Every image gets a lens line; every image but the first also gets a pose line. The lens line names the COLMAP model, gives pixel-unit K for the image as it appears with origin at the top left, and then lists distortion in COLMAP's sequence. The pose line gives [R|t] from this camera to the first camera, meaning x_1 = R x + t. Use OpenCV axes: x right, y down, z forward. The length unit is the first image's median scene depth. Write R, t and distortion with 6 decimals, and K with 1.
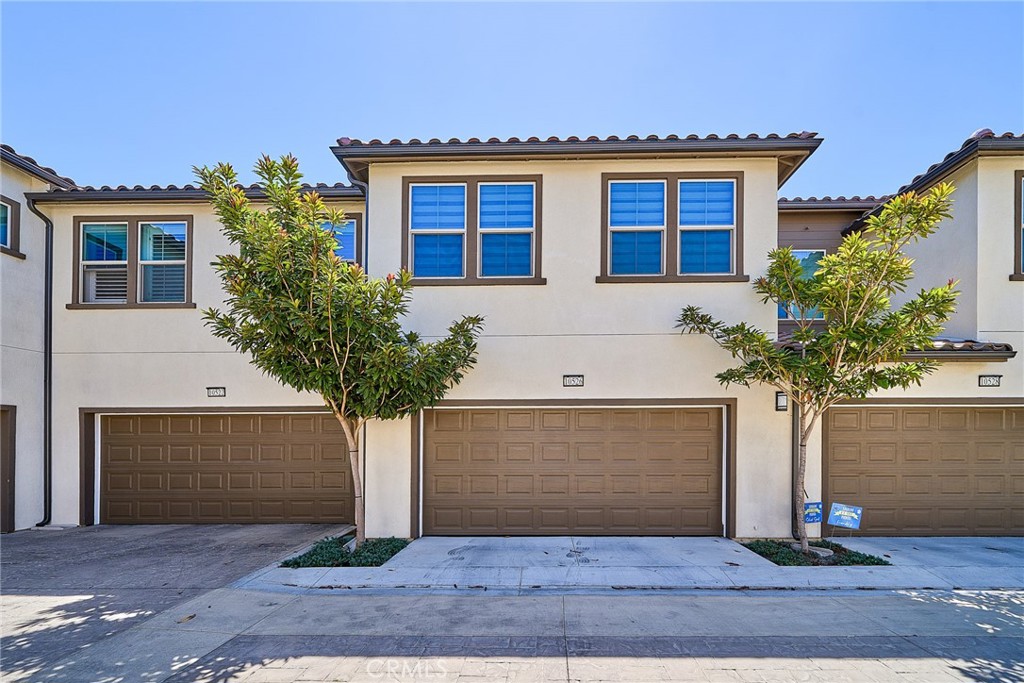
lens RADIAL K [[345.9, 0, 509.5], [0, 345.9, 346.7], [0, 0, 1]] dist [-0.000249, -0.000596]
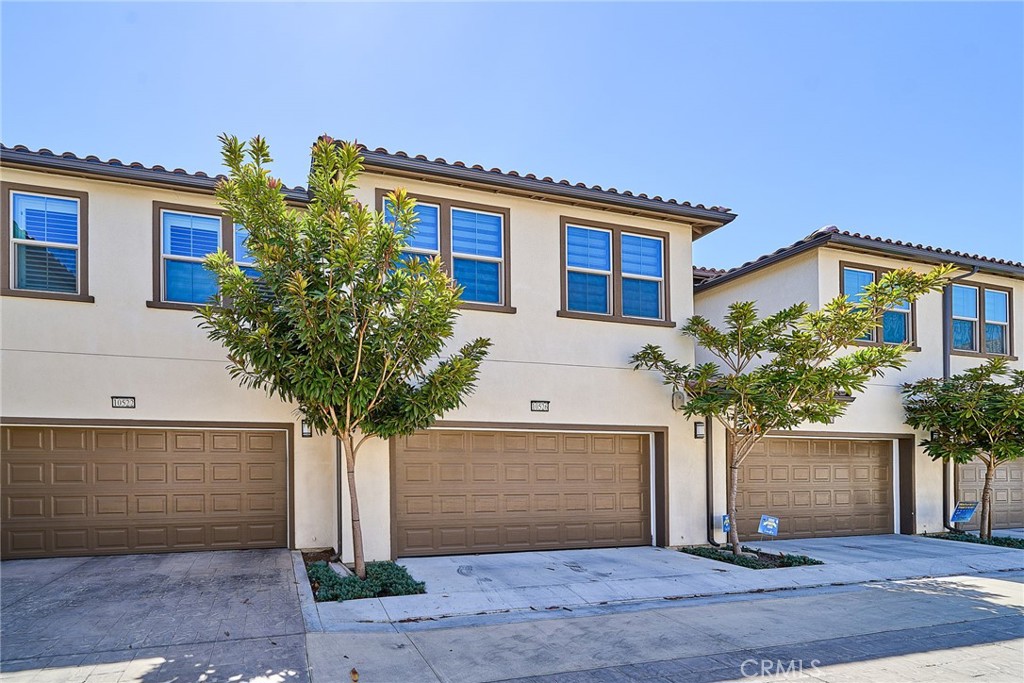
lens RADIAL K [[345.9, 0, 440.3], [0, 345.9, 366.9], [0, 0, 1]] dist [-0.000249, -0.000596]
pose [[0.979967, 0.059915, 0.189935, -0.306544], [-0.059736, 0.998192, -0.006673, 0.001791], [-0.189991, -0.004807, 0.981774, 0.004518]]
